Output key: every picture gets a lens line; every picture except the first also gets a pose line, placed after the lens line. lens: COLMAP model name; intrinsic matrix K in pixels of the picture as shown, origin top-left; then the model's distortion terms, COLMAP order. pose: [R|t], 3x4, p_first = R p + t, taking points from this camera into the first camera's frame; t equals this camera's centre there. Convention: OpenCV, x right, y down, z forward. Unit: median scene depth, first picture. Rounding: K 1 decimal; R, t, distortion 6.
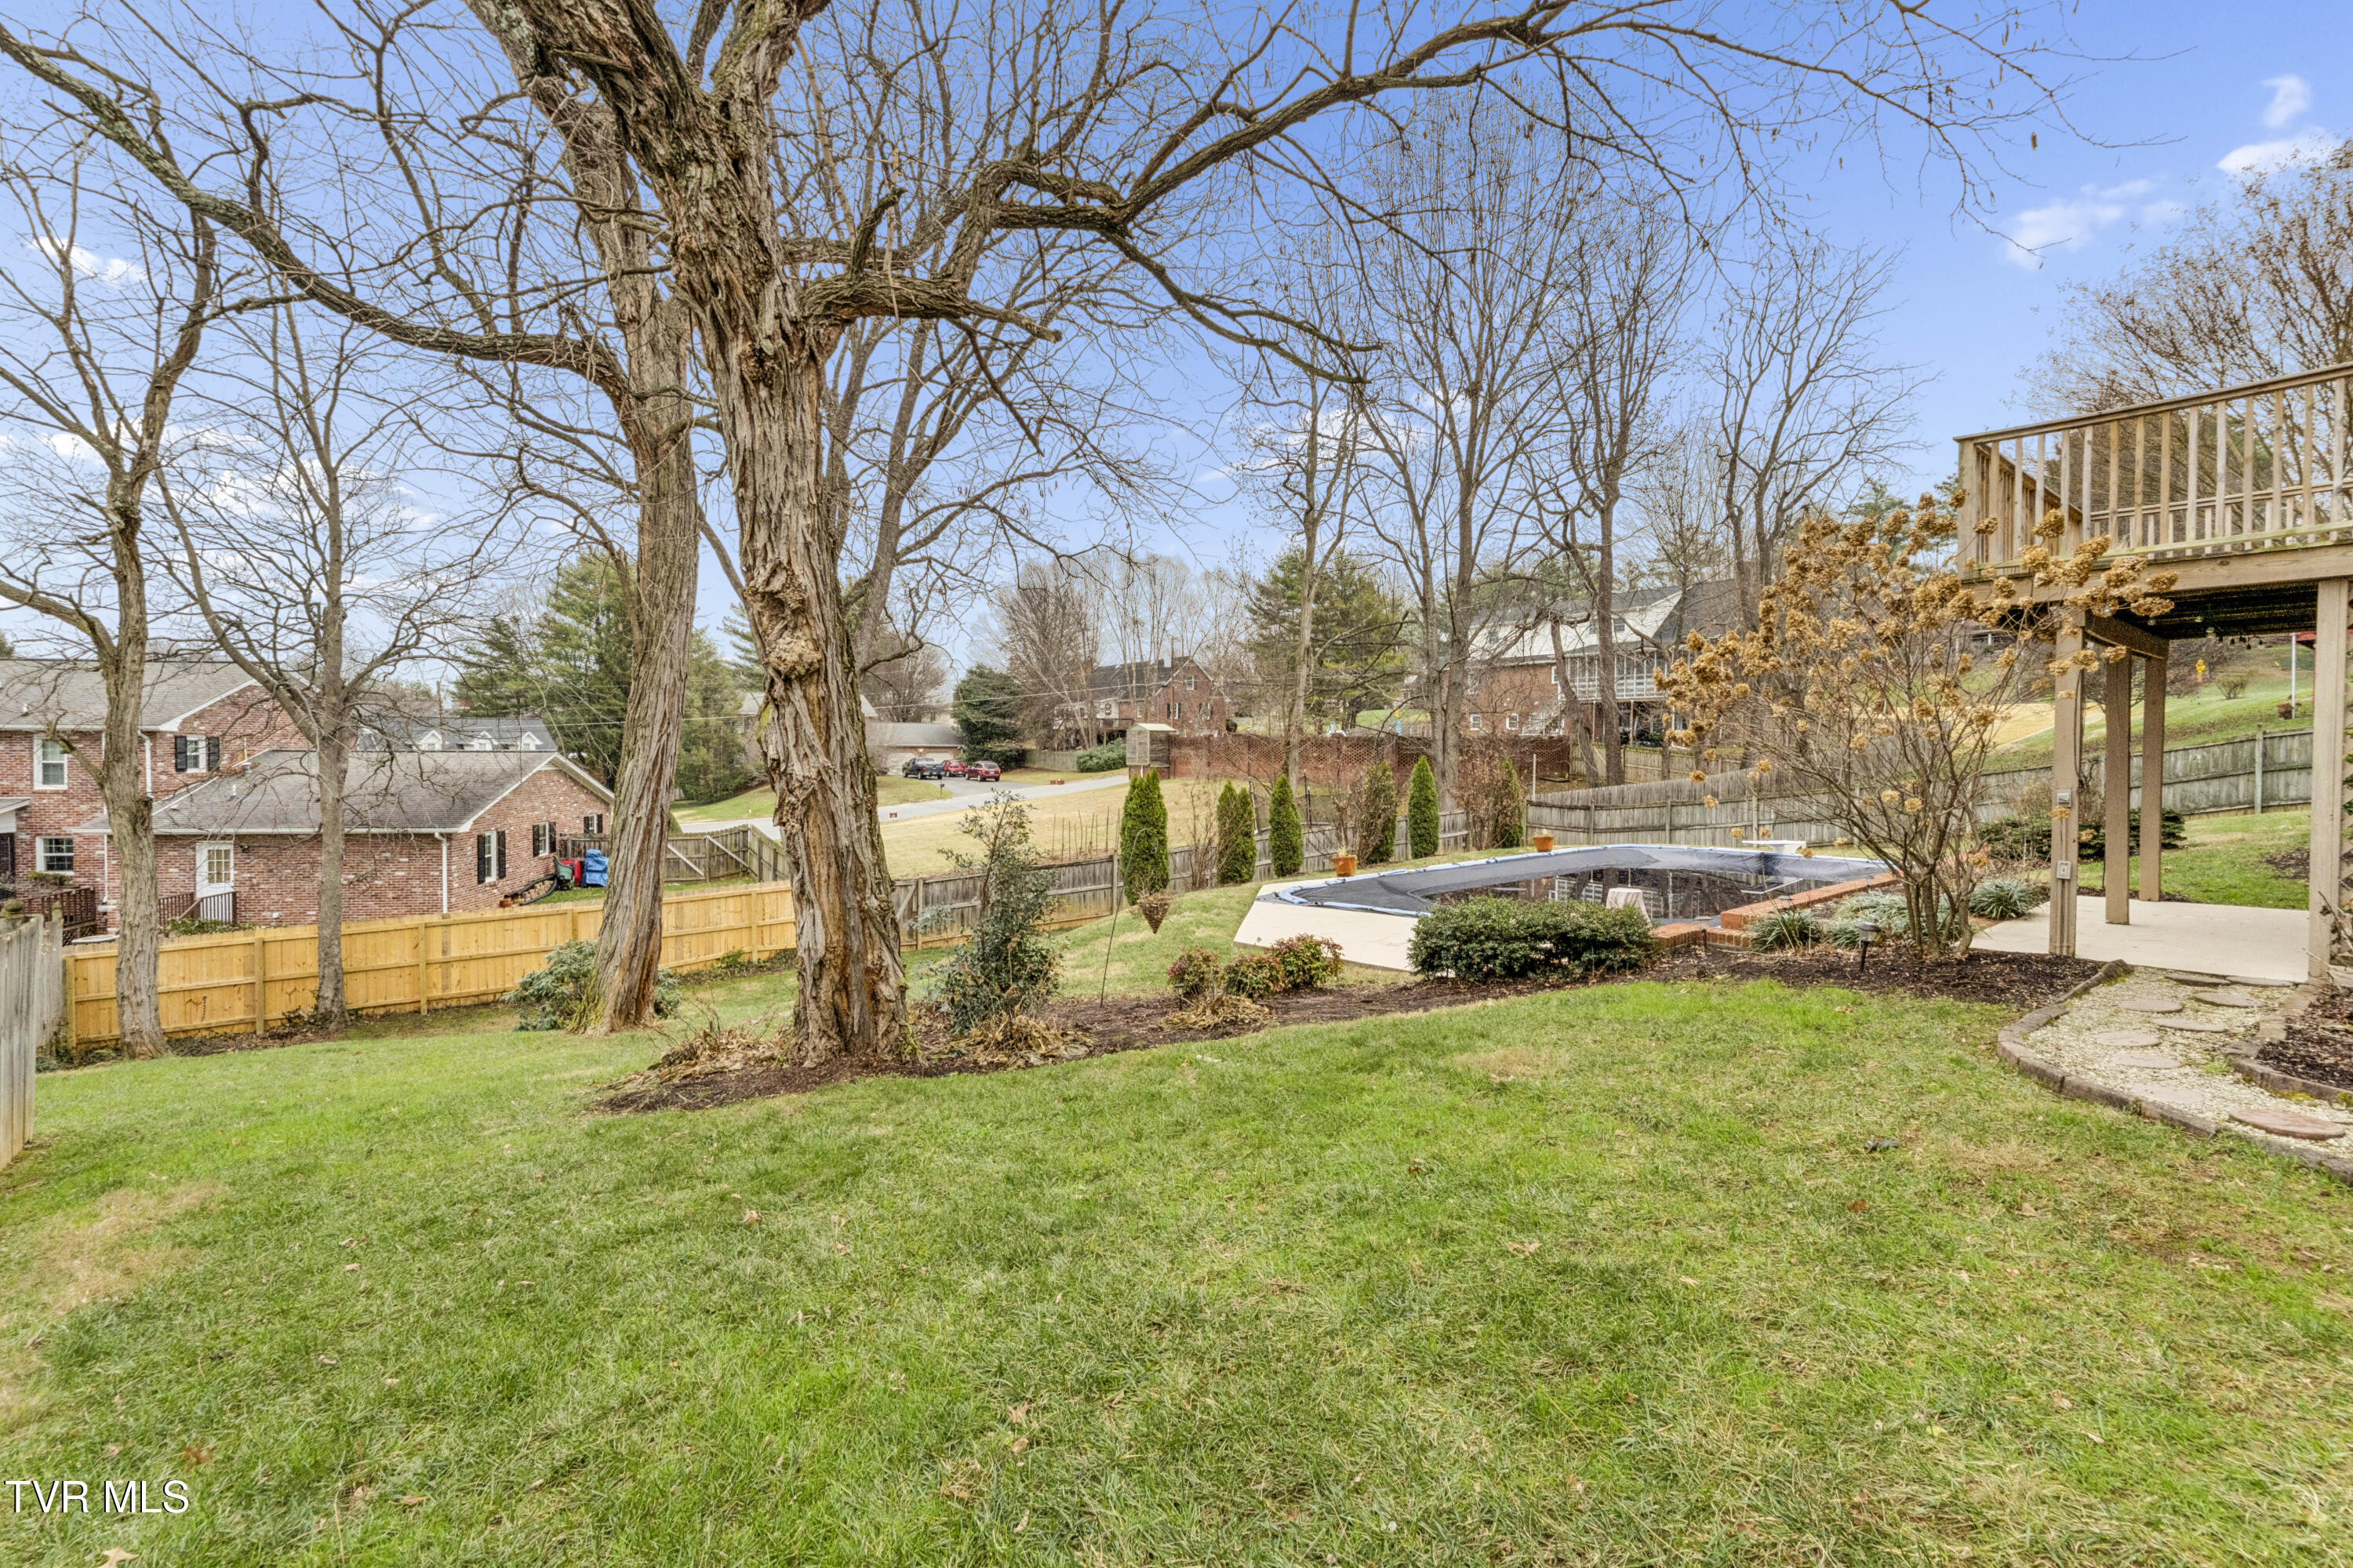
lens RADIAL K [[1093.5, 0, 1193.1], [0, 1093.5, 767.7], [0, 0, 1]] dist [-0.002298, -0.000723]
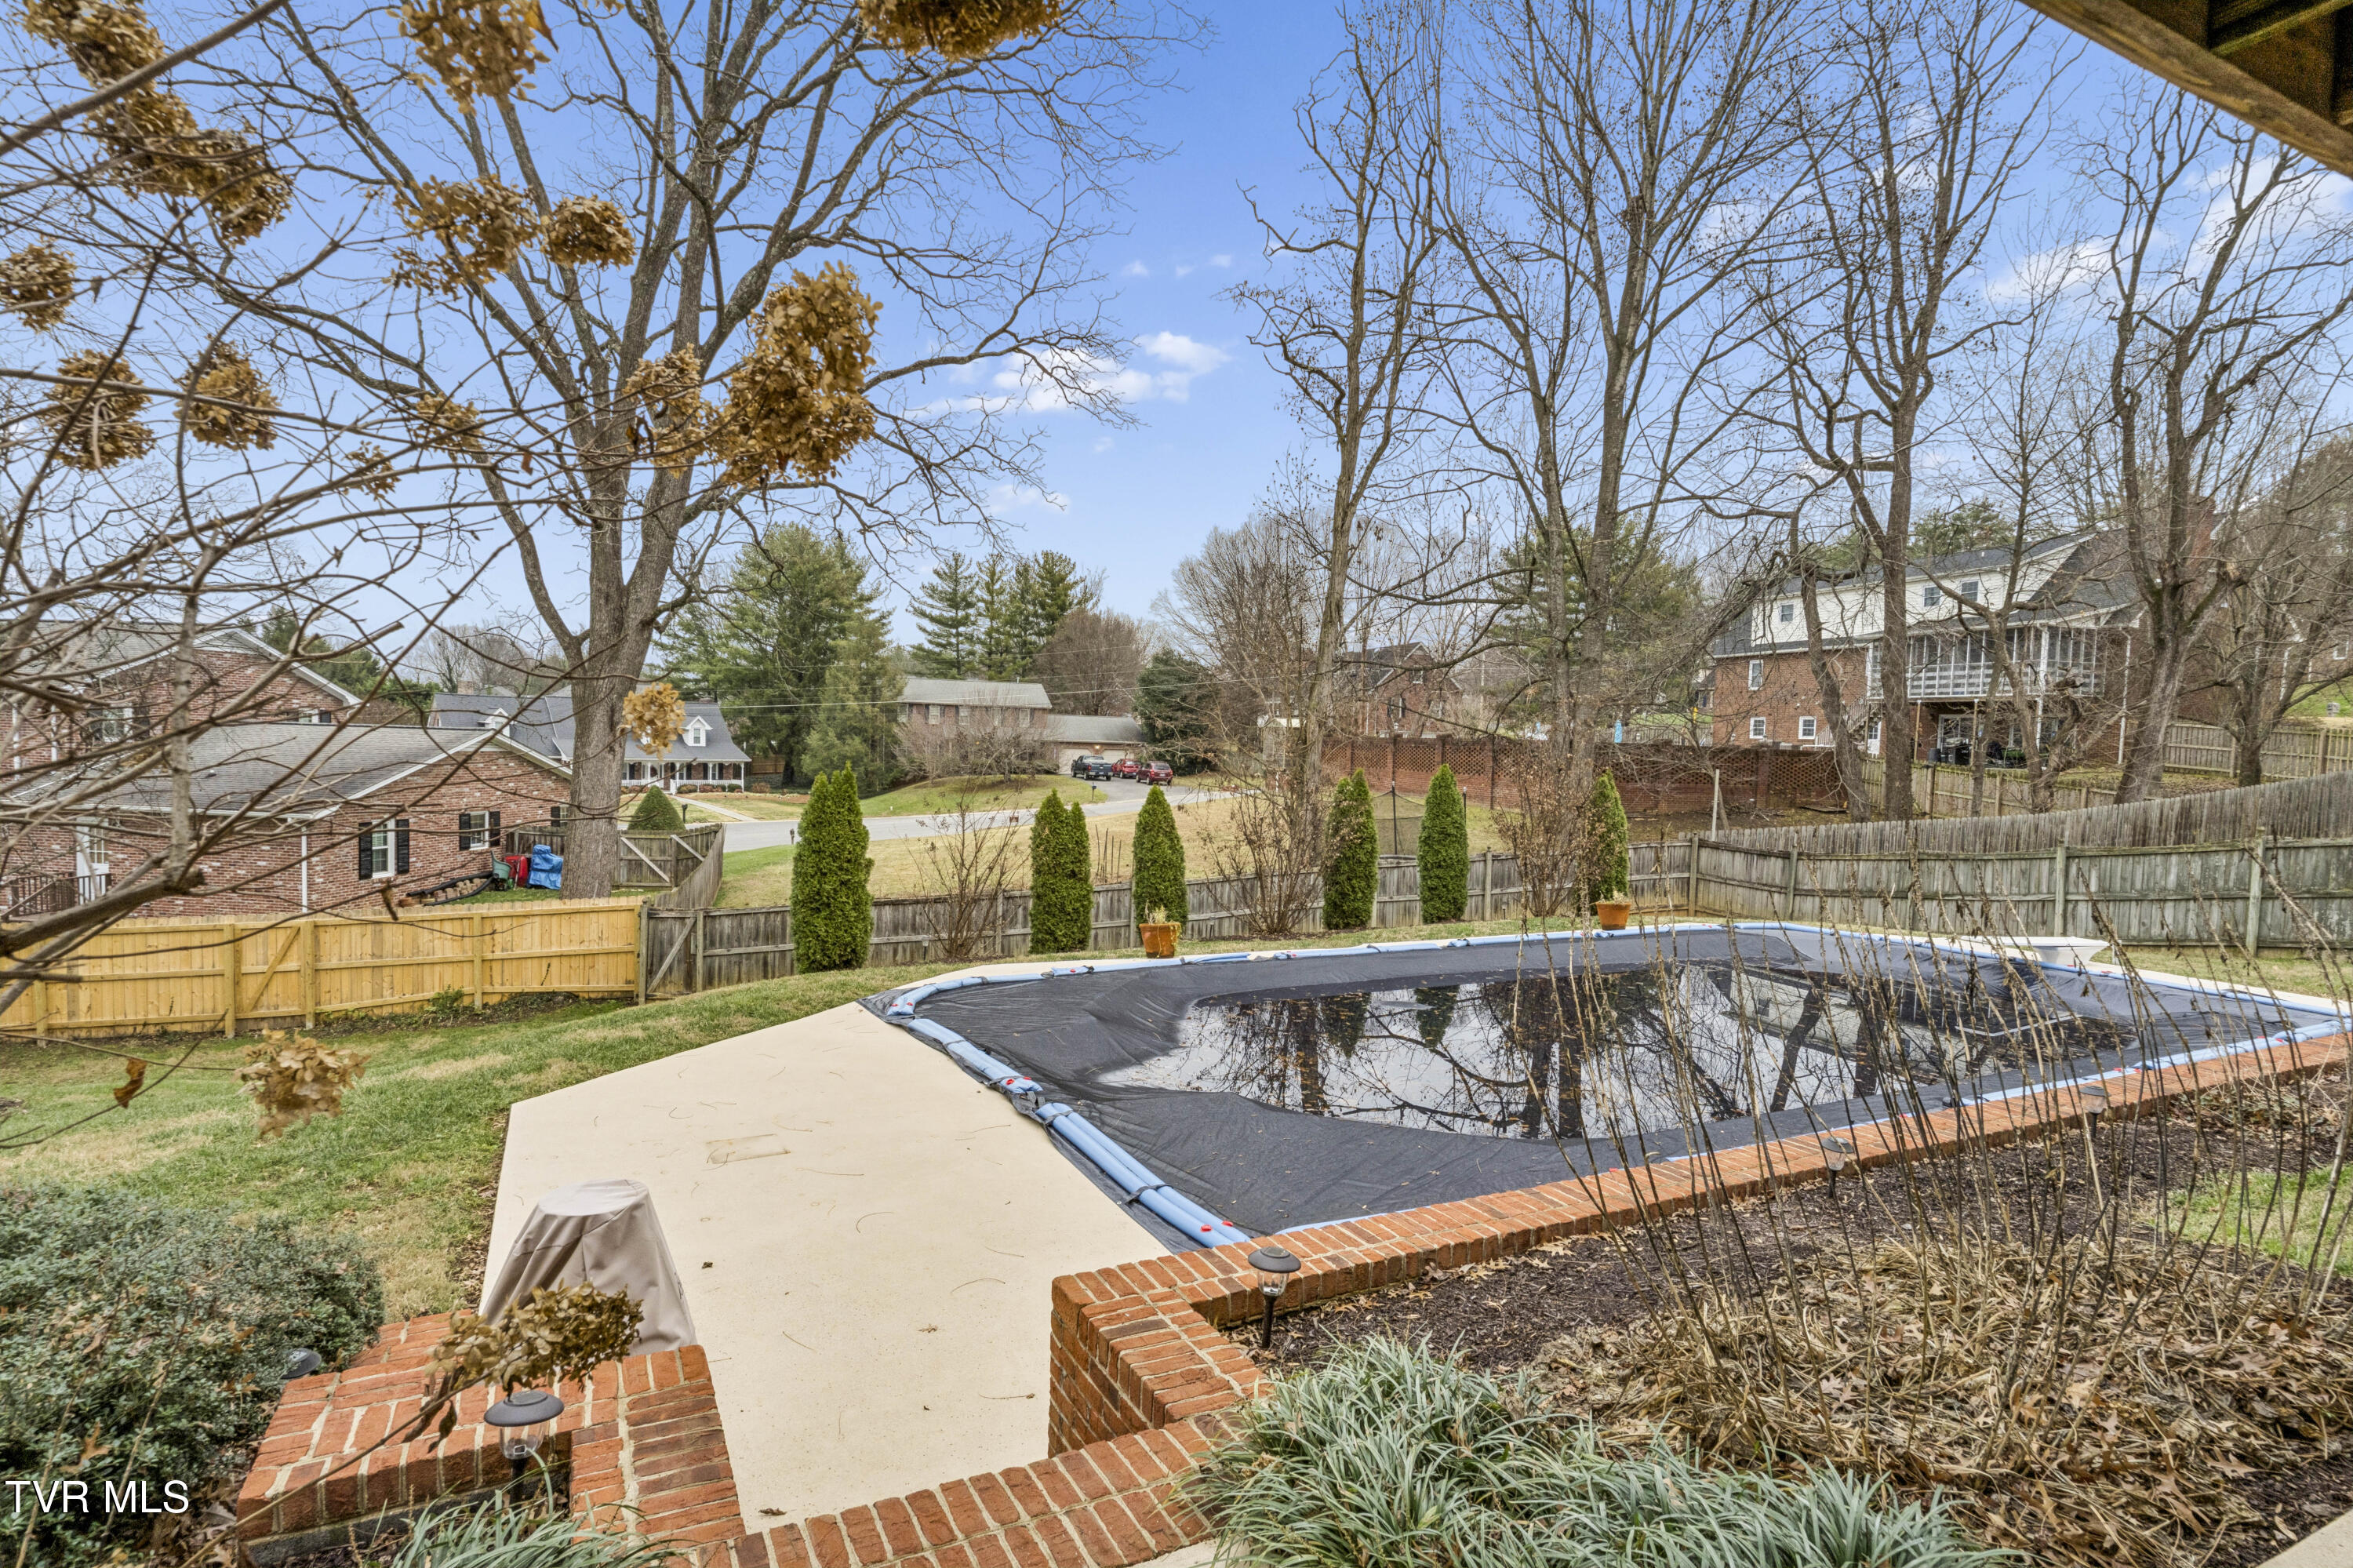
lens RADIAL K [[1211.3, 0, 1165.9], [0, 1211.3, 801.1], [0, 0, 1]] dist [-0.004573, 0.001075]
pose [[0.965016, 0.038772, -0.259309, 0.184082], [-0.032768, 0.999086, 0.027441, -0.002404], [0.260136, -0.017984, 0.965404, 0.215409]]
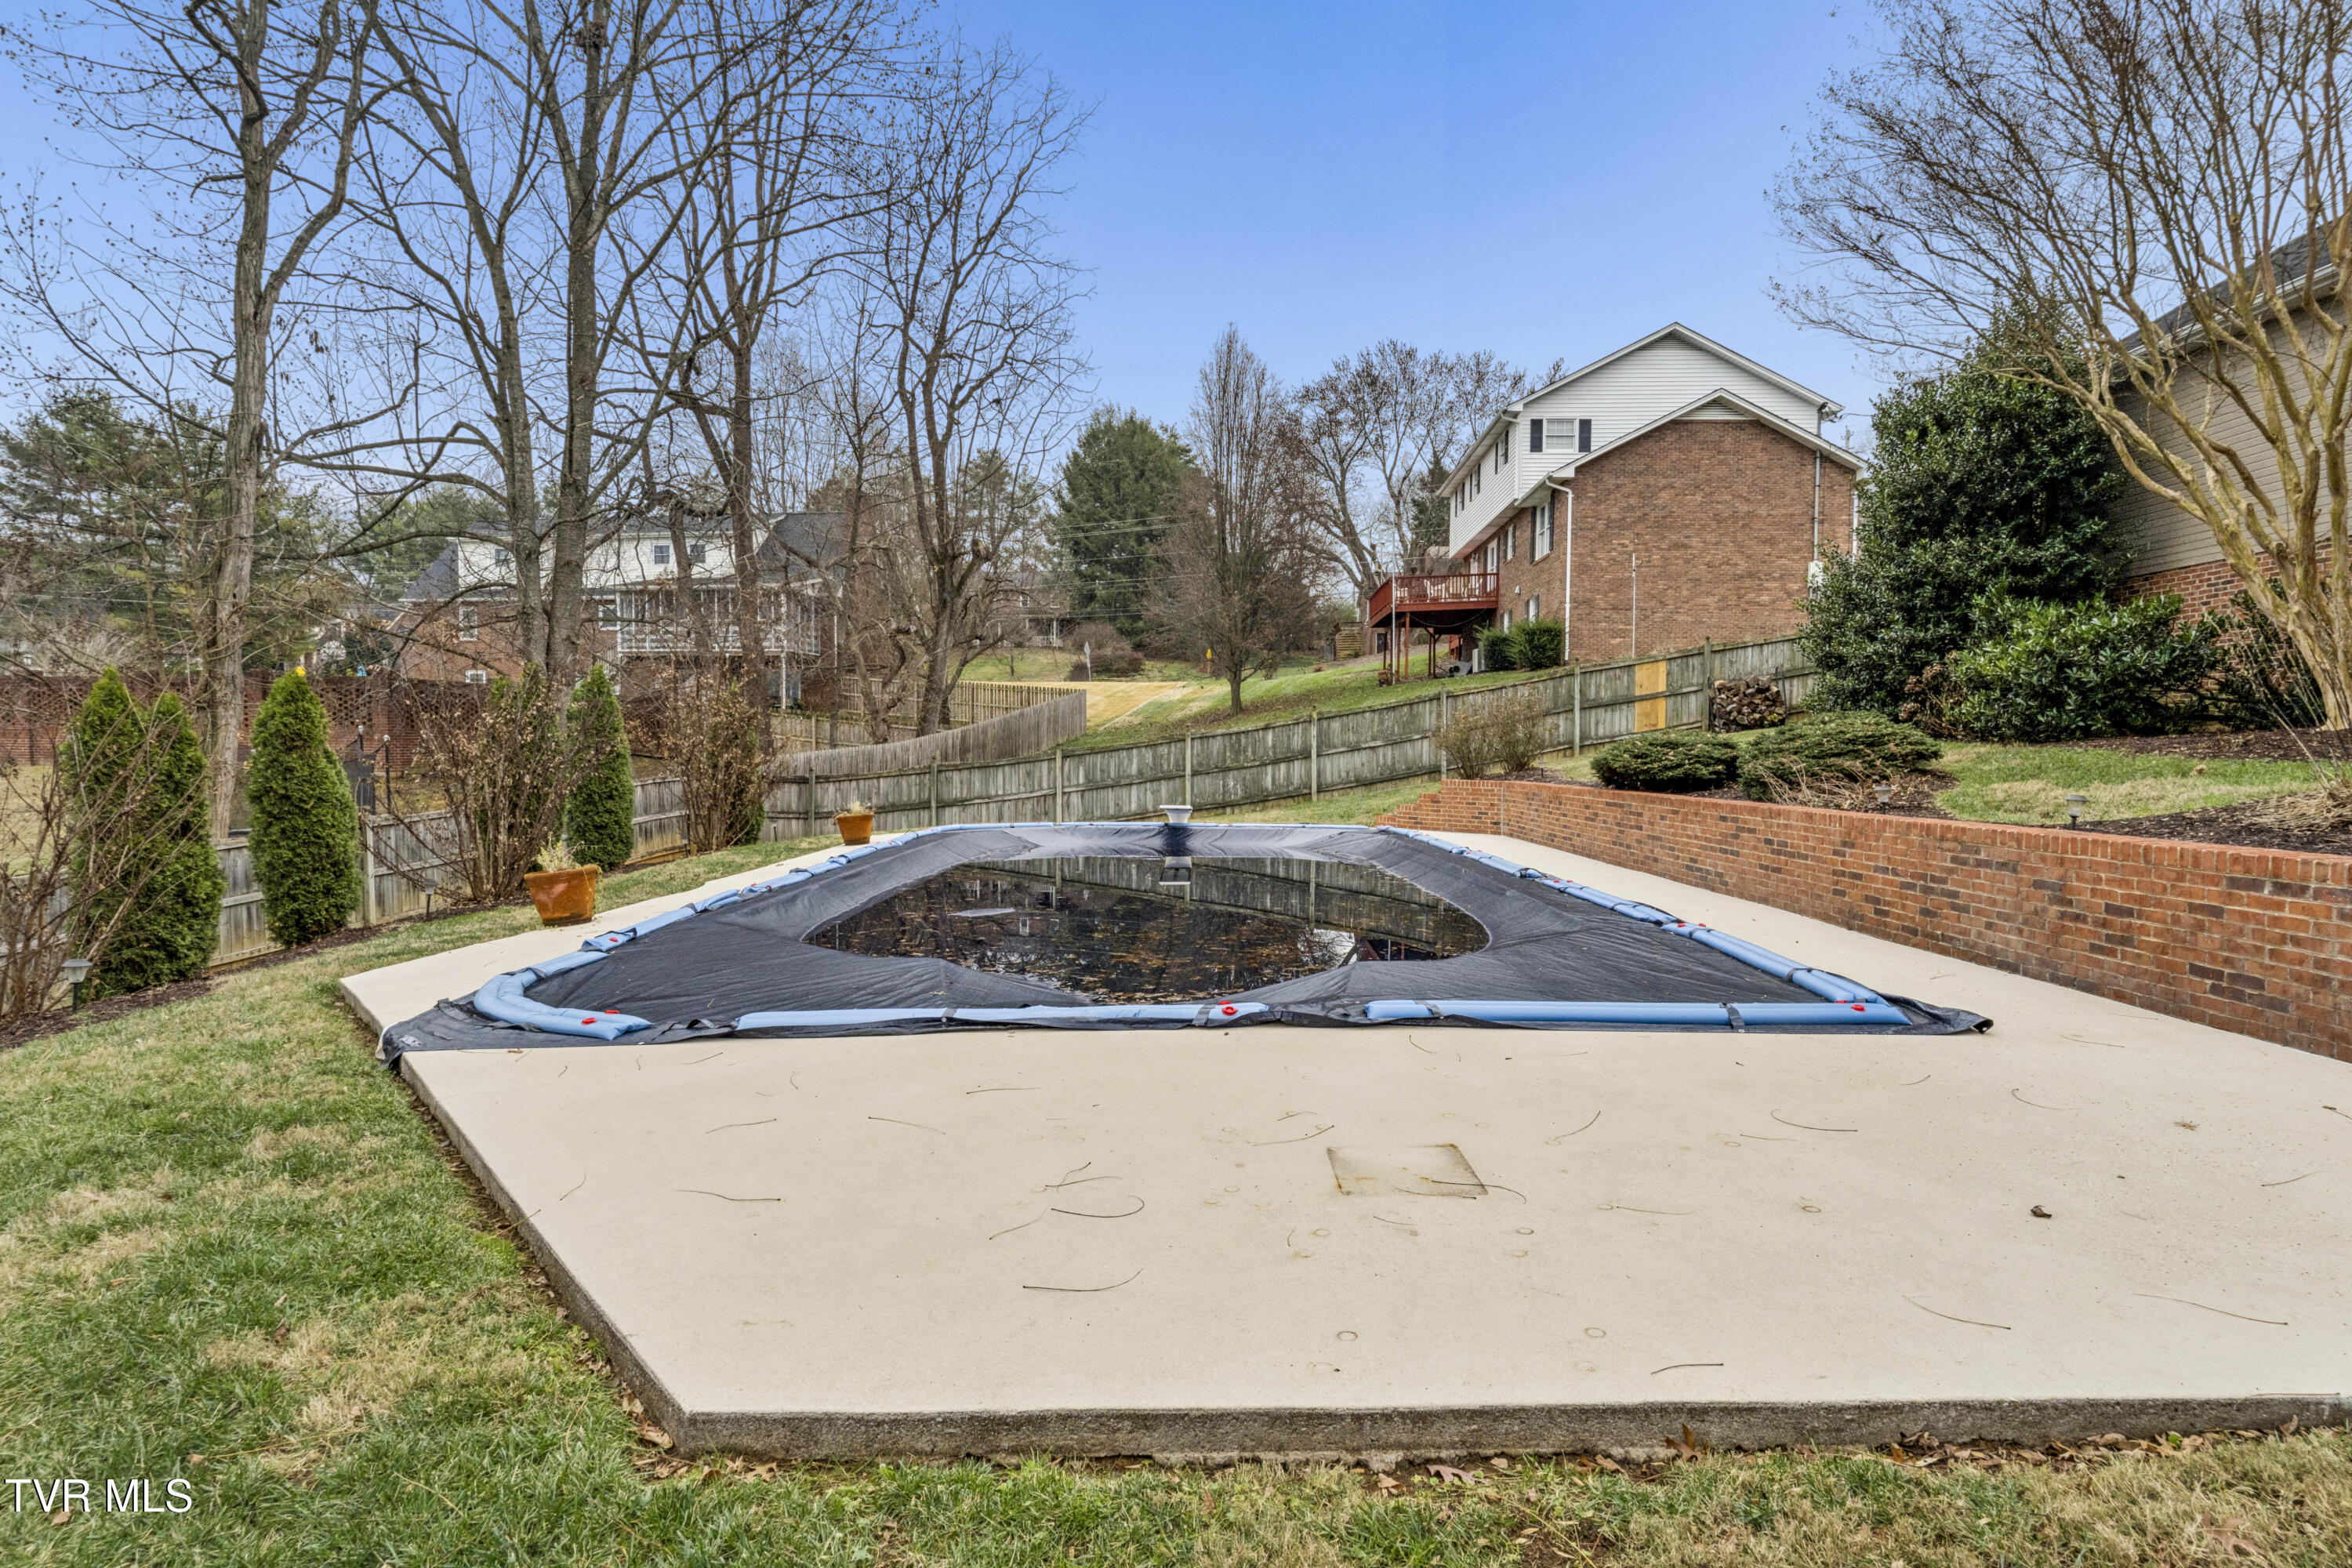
lens RADIAL K [[1234.7, 0, 1196.7], [0, 1234.7, 778.1], [0, 0, 1]] dist [0.000614, -0.000951]
pose [[0.676573, -0.020039, 0.736103, -0.006822], [0.014515, 0.999798, 0.013877, 0.027427], [-0.736233, 0.001296, 0.676727, 0.339786]]
